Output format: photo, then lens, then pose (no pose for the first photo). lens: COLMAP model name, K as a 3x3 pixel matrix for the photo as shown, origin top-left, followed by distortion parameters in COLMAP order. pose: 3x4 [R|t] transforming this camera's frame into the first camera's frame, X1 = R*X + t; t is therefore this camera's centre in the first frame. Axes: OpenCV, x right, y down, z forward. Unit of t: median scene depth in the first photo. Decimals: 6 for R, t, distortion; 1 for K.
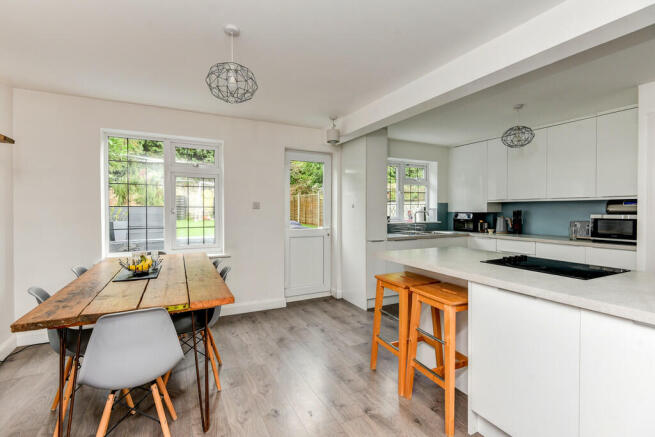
lens RADIAL K [[305.5, 0, 327.5], [0, 305.5, 218.5], [0, 0, 1]] dist [-0.000167, -0.001981]
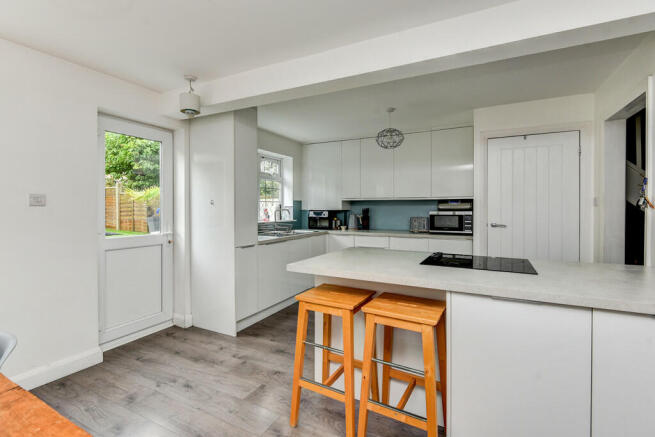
lens RADIAL K [[296.3, 0, 325.7], [0, 296.3, 214.1], [0, 0, 1]] dist [-0.002526, -0.000856]
pose [[0.803006, -0.013063, 0.595828, -0.124386], [0.017860, 0.999838, -0.002150, -0.005551], [-0.595704, 0.012368, 0.803109, 0.229886]]
